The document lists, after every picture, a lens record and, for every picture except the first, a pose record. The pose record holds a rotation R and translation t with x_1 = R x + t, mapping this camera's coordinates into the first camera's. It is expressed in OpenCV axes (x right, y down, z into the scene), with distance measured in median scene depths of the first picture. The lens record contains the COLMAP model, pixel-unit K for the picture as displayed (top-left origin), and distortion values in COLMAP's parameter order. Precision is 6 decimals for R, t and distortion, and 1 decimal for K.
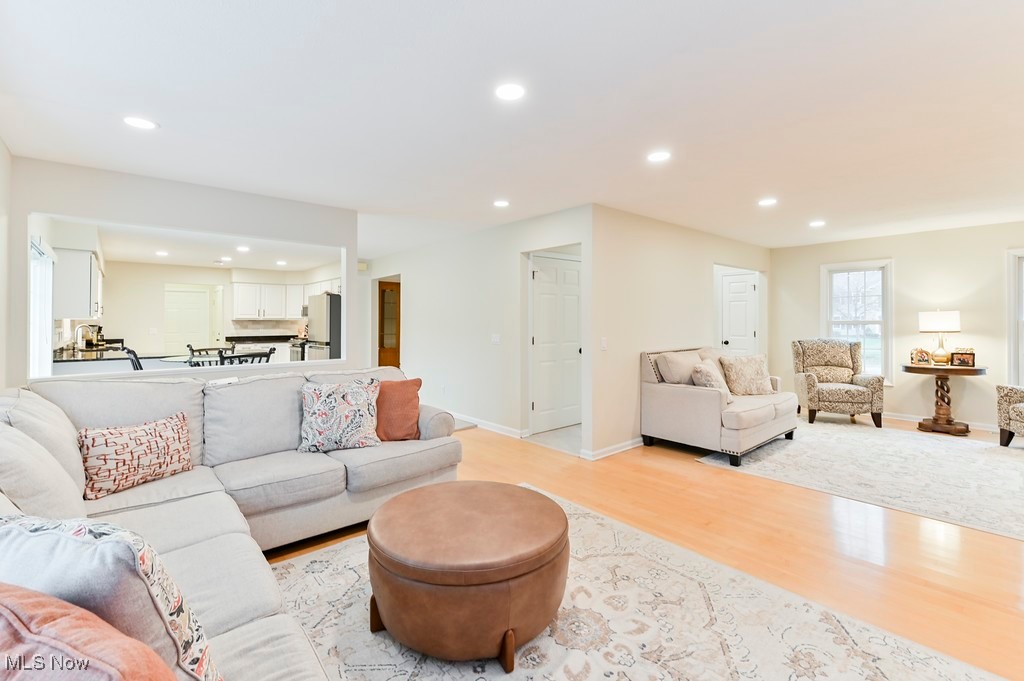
lens RADIAL K [[443.3, 0, 526.7], [0, 443.3, 317.7], [0, 0, 1]] dist [-0.013988, -0.000211]
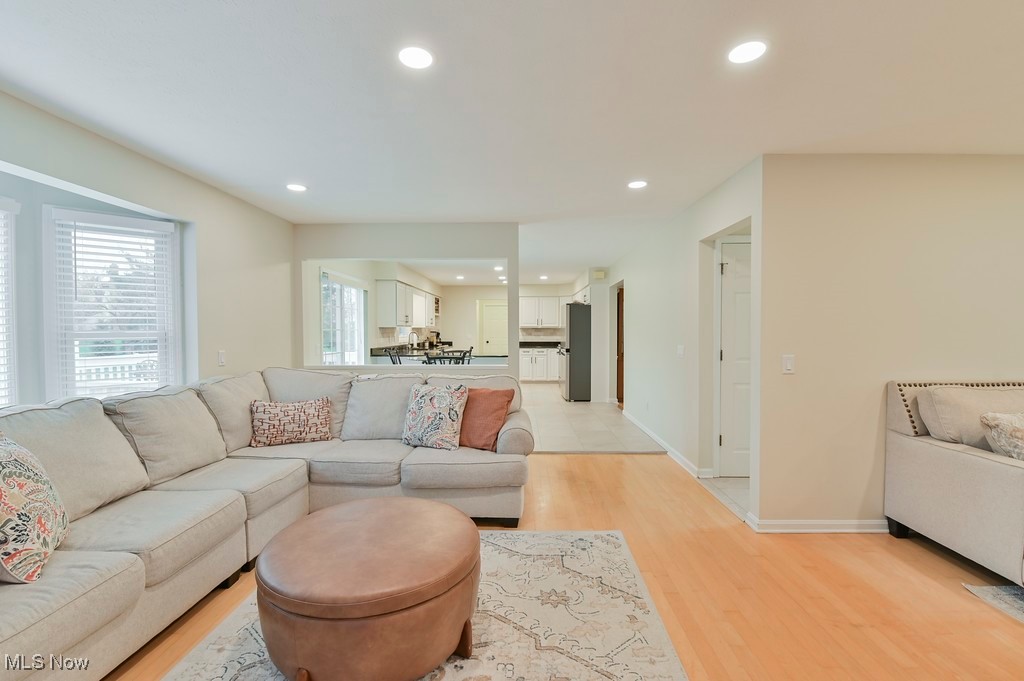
lens RADIAL K [[443.3, 0, 529.2], [0, 443.3, 343.3], [0, 0, 1]] dist [-0.013988, -0.000211]
pose [[0.731617, 0.023551, -0.681309, 0.489008], [0.003739, 0.999249, 0.038556, 0.001375], [0.681706, -0.030755, 0.730980, 0.364852]]
